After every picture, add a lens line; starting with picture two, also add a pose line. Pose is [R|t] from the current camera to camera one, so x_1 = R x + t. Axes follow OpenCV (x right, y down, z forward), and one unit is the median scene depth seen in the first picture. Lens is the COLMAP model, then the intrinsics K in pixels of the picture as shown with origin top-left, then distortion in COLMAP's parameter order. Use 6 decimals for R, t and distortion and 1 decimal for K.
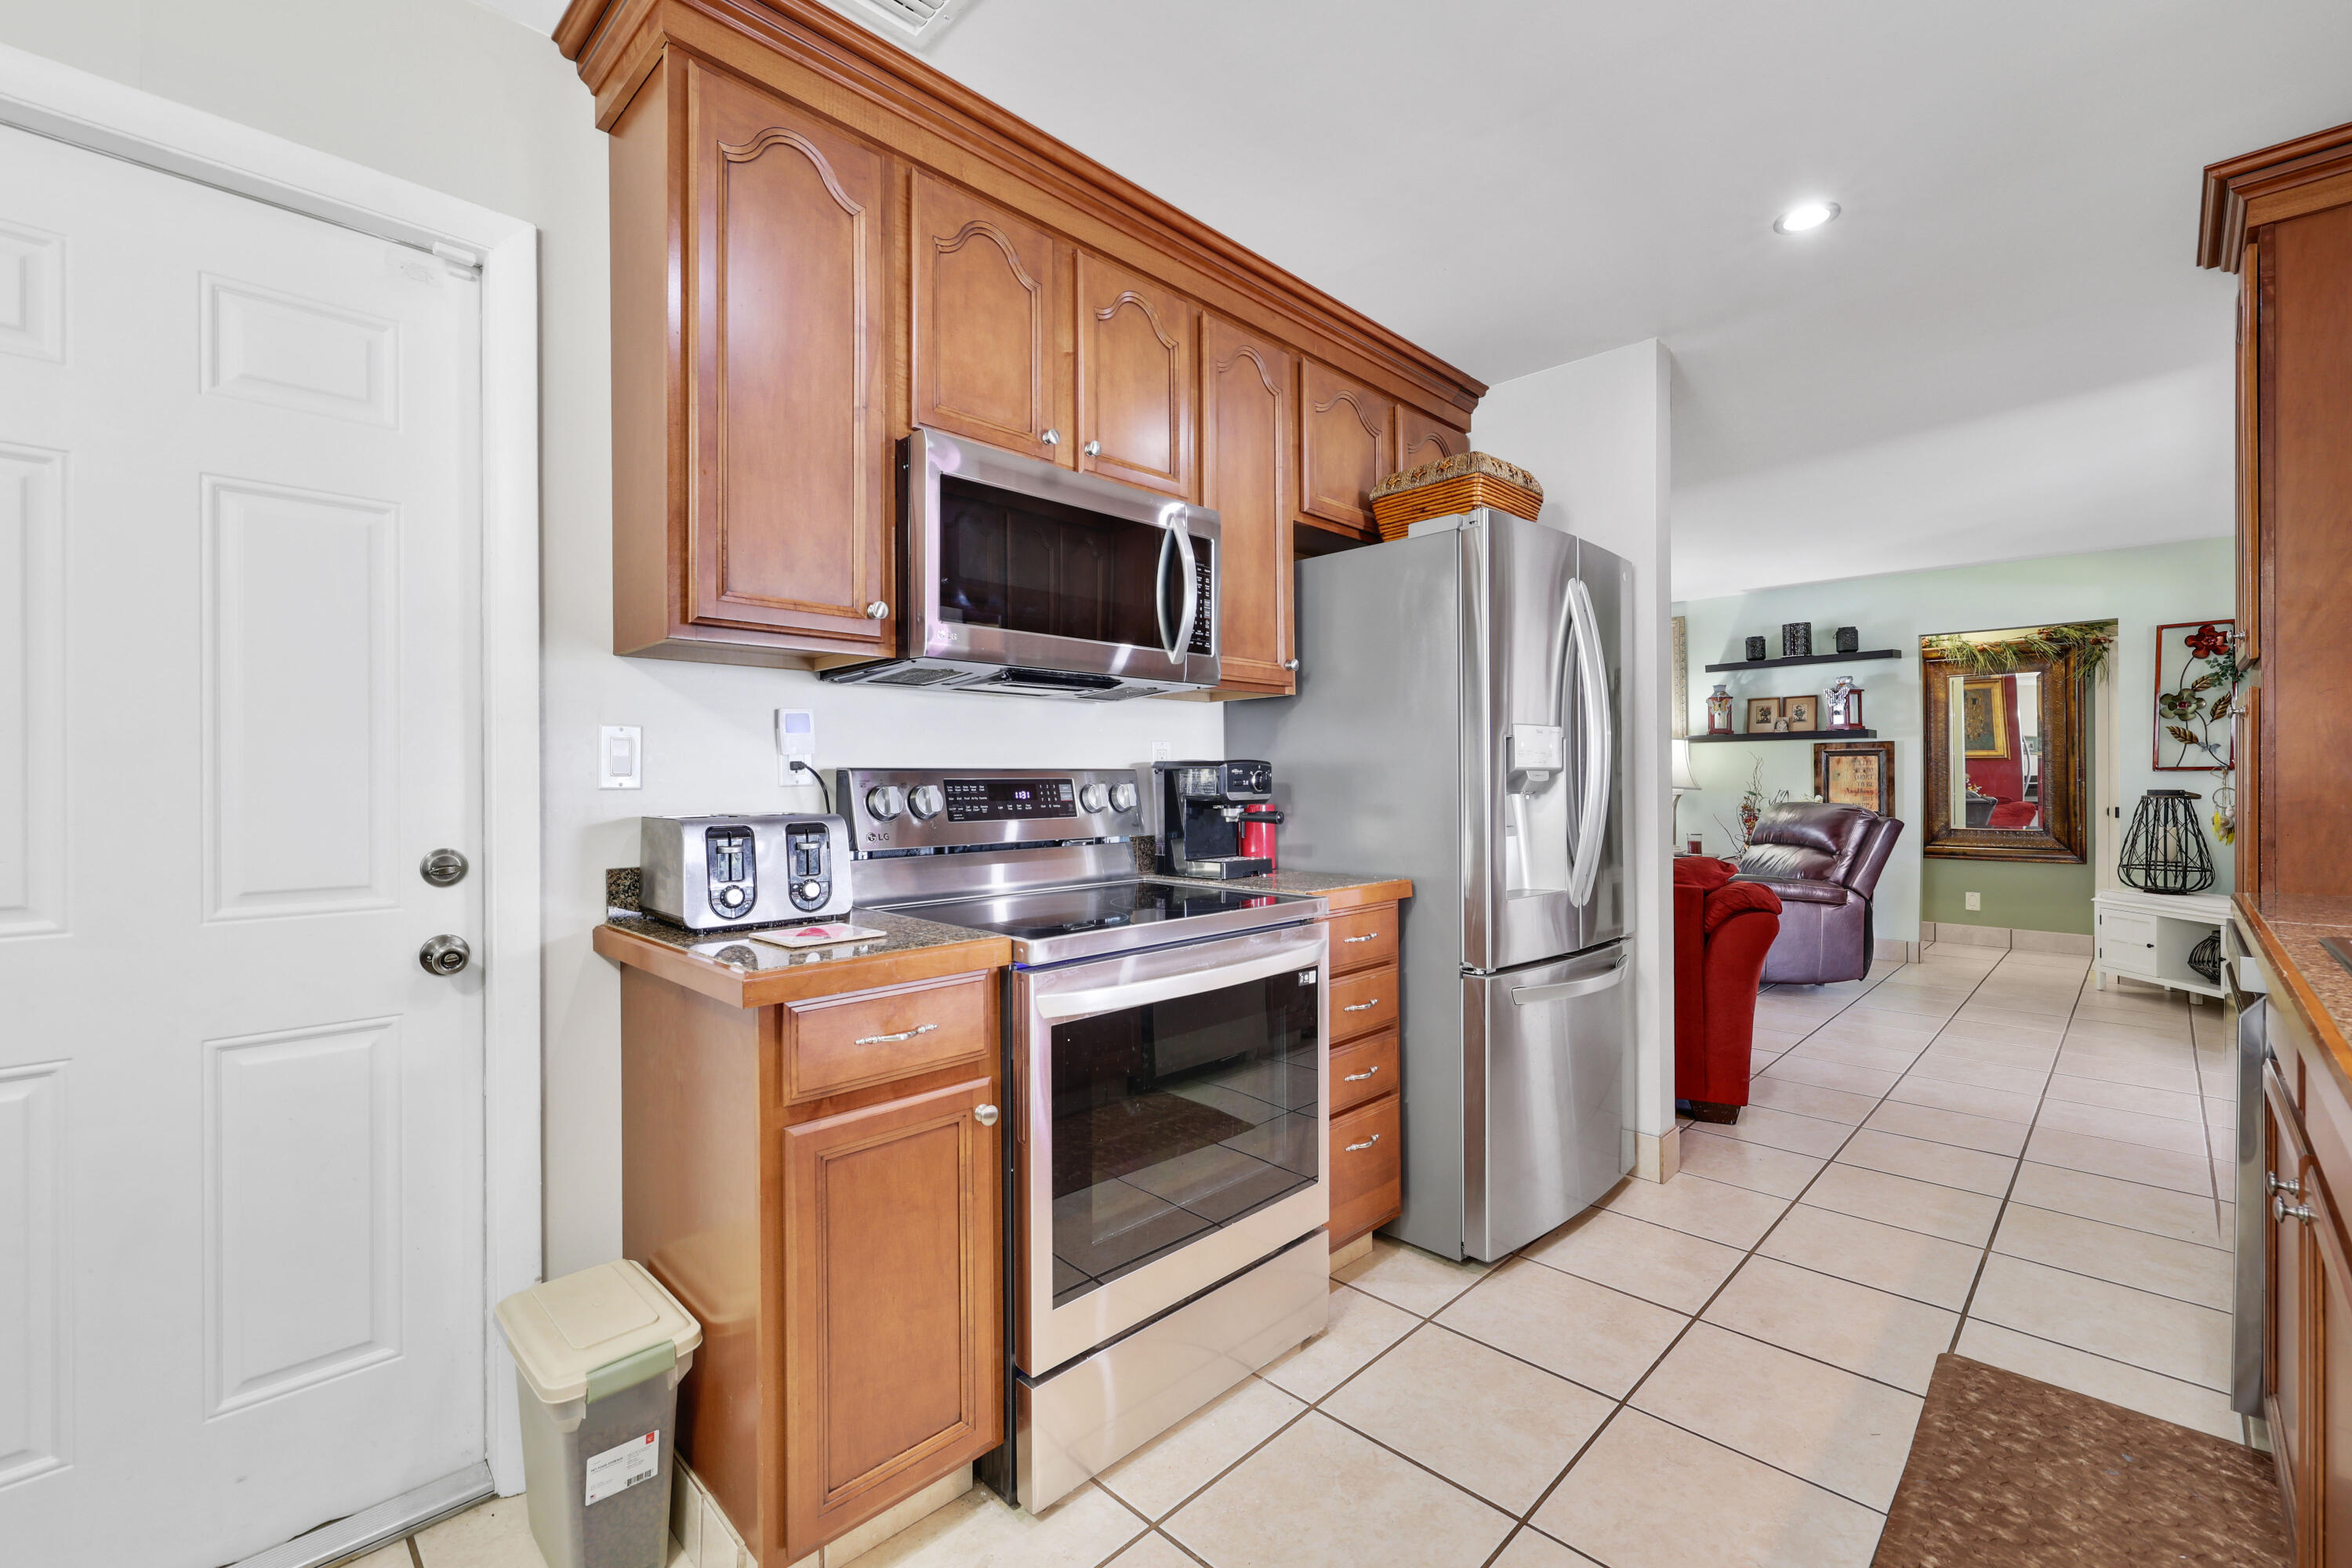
lens RADIAL K [[993.3, 0, 1181.6], [0, 993.3, 773.5], [0, 0, 1]] dist [-0.000367, -0.000094]
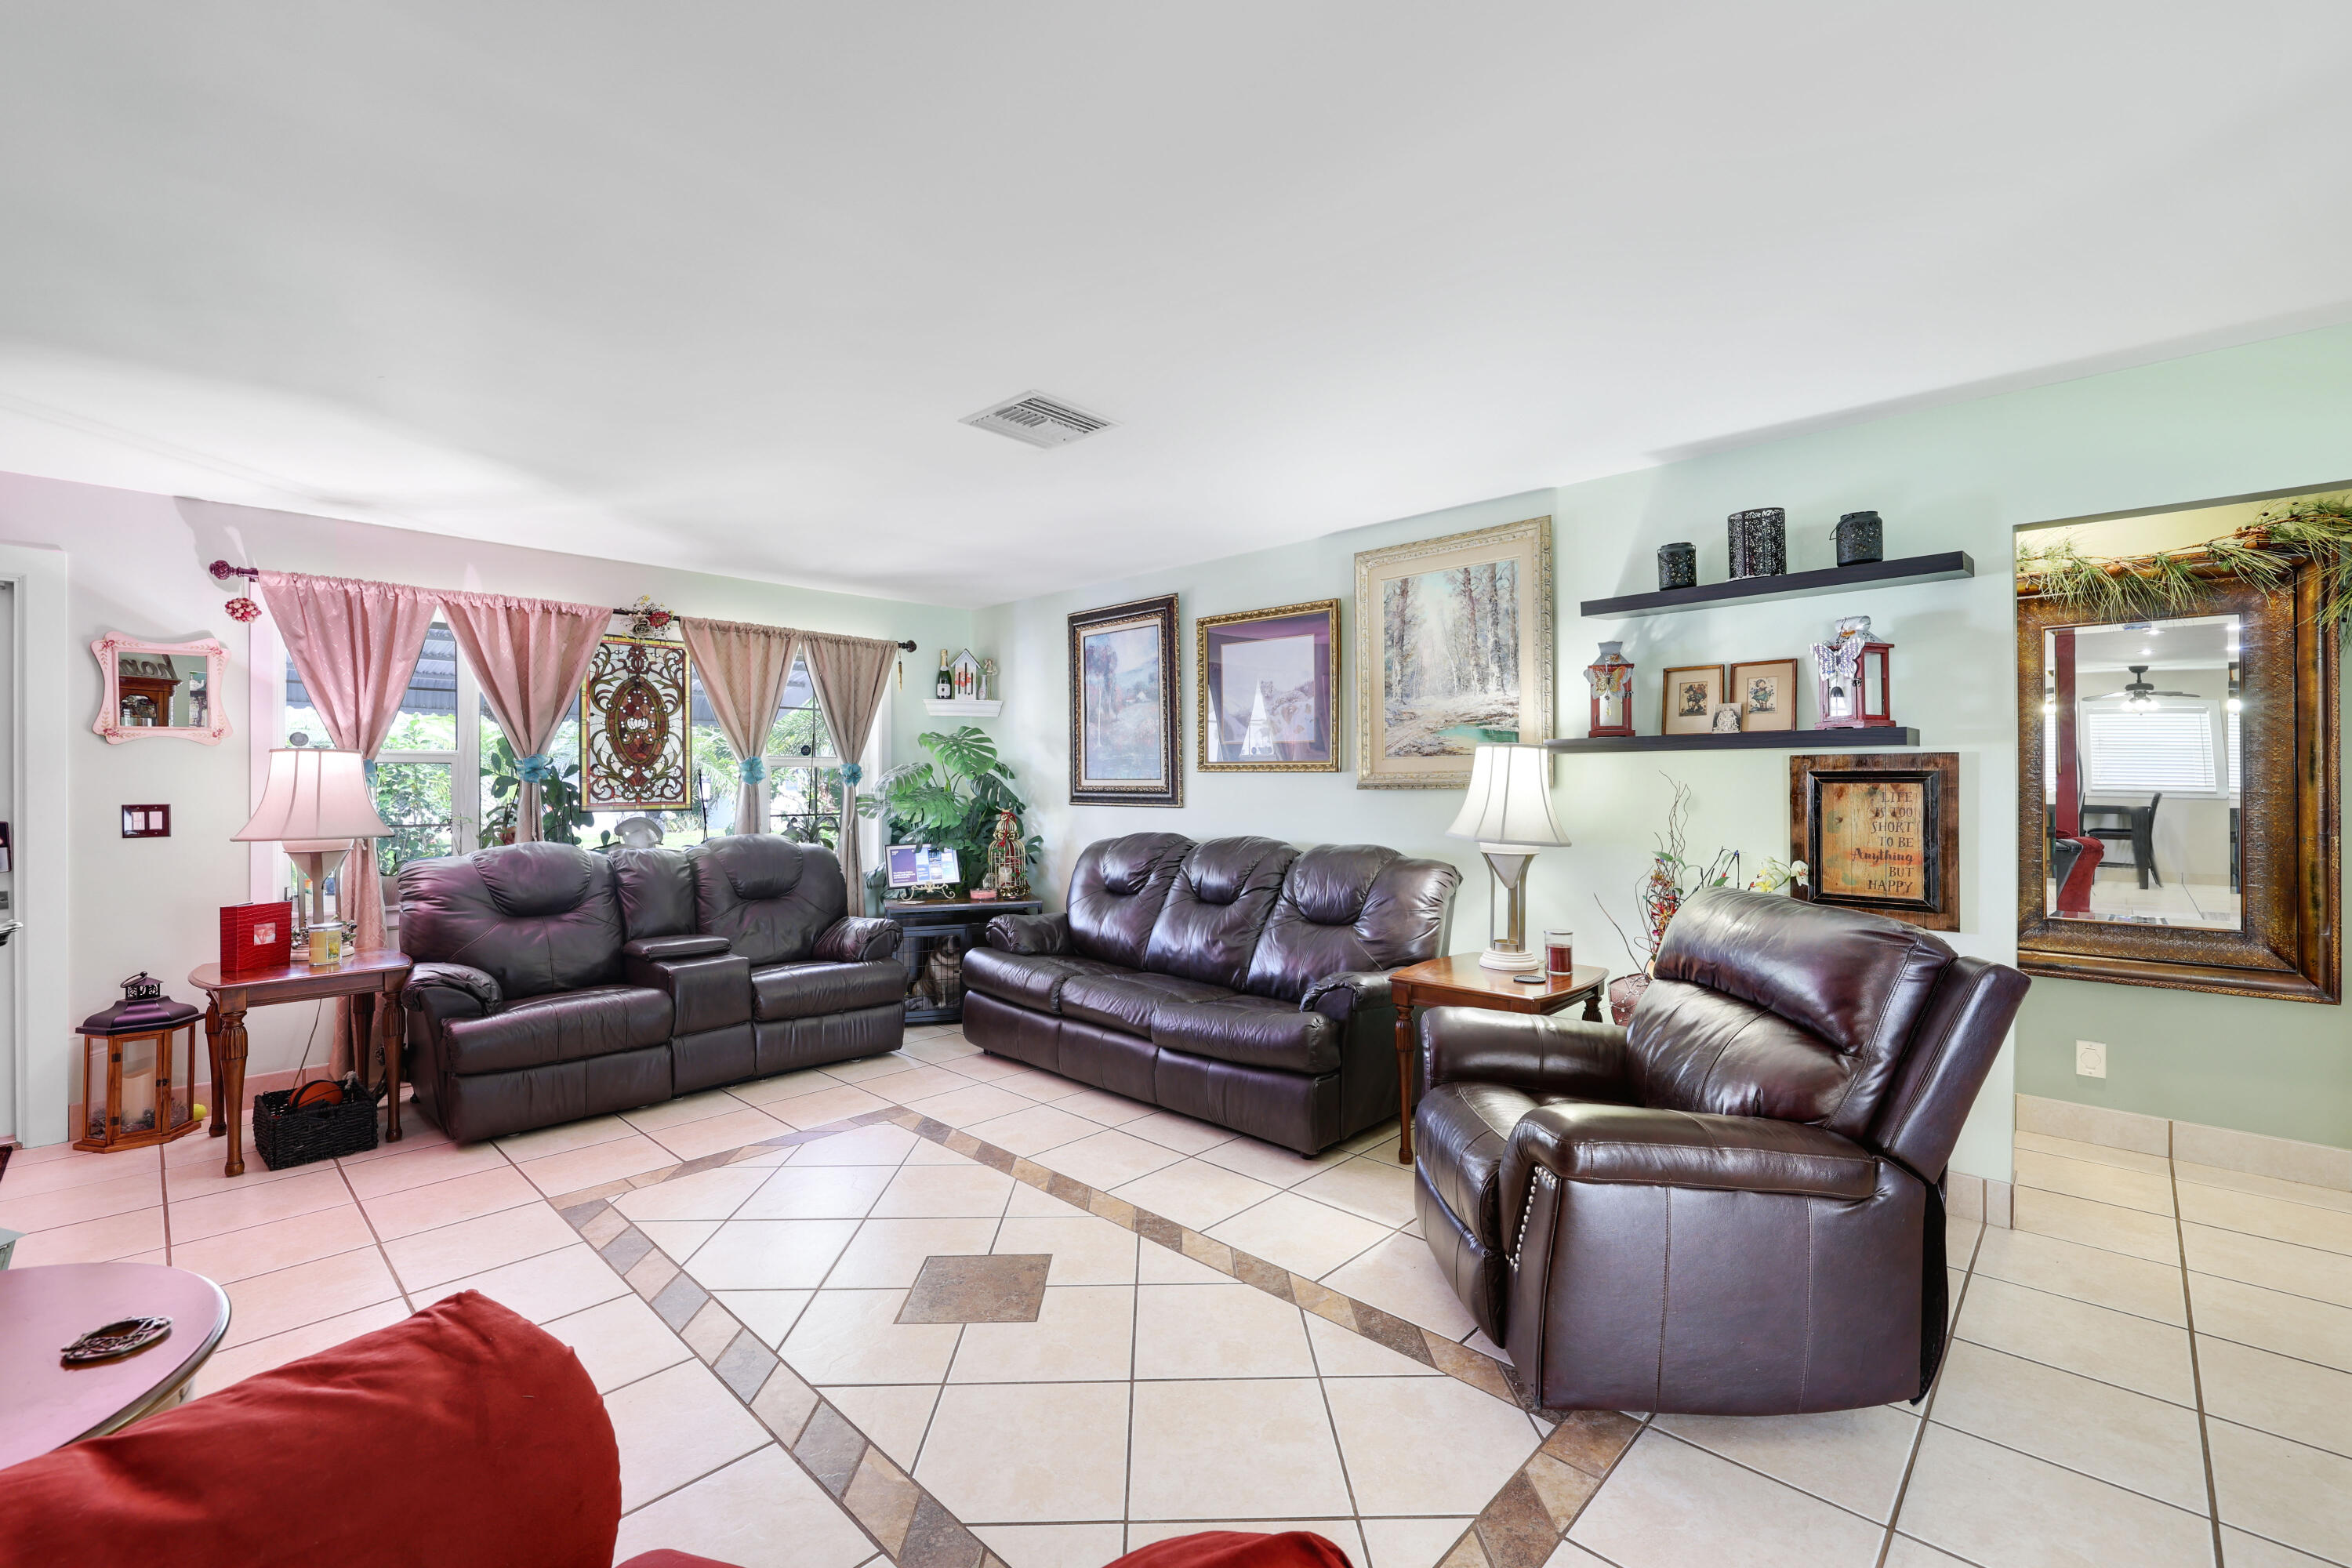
lens RADIAL K [[983.9, 0, 1186.7], [0, 983.9, 780.5], [0, 0, 1]] dist [0.001049, -0.000185]
pose [[0.999858, 0.002819, 0.016600, 0.434467], [-0.002874, 0.999990, 0.003303, -0.024751], [-0.016591, -0.003350, 0.999857, 0.681722]]
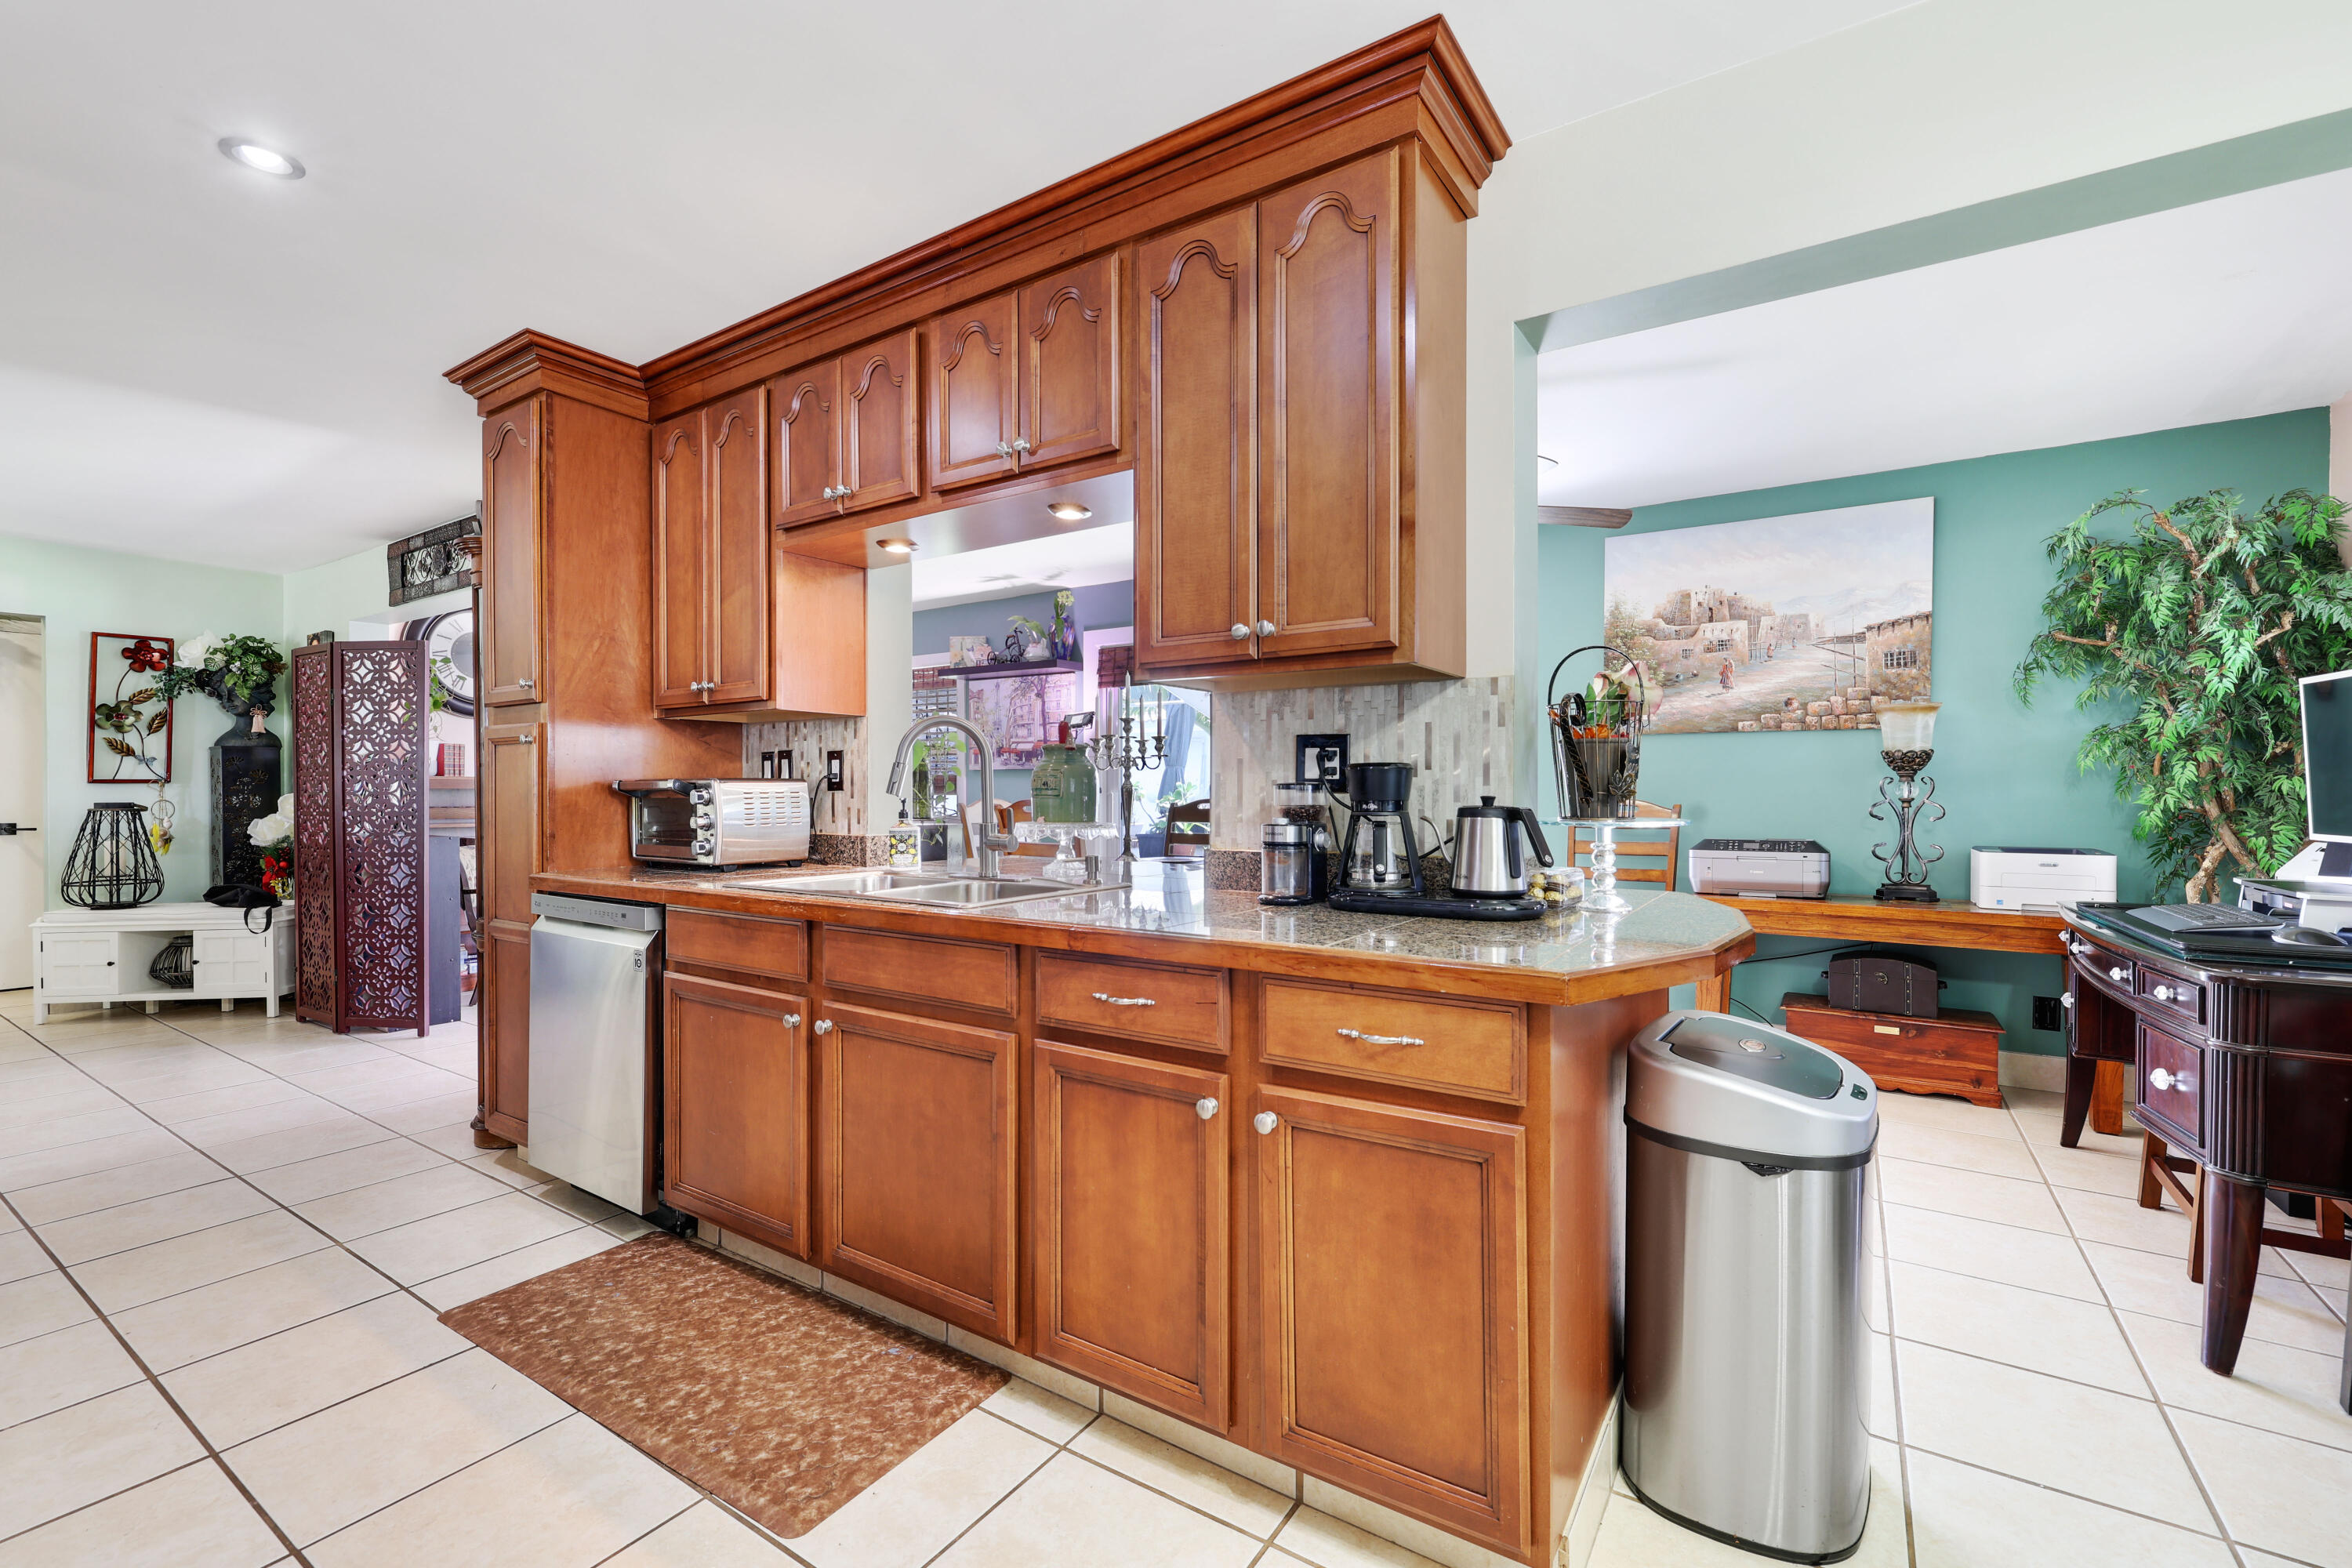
lens RADIAL K [[991.6, 0, 1183.4], [0, 991.6, 788.3], [0, 0, 1]] dist [0.001878, 0.000332]
pose [[-0.187834, 0.003861, 0.982193, -0.177976], [-0.004630, 0.999978, -0.004816, 0.002481], [-0.982190, -0.005452, -0.187812, 0.157343]]
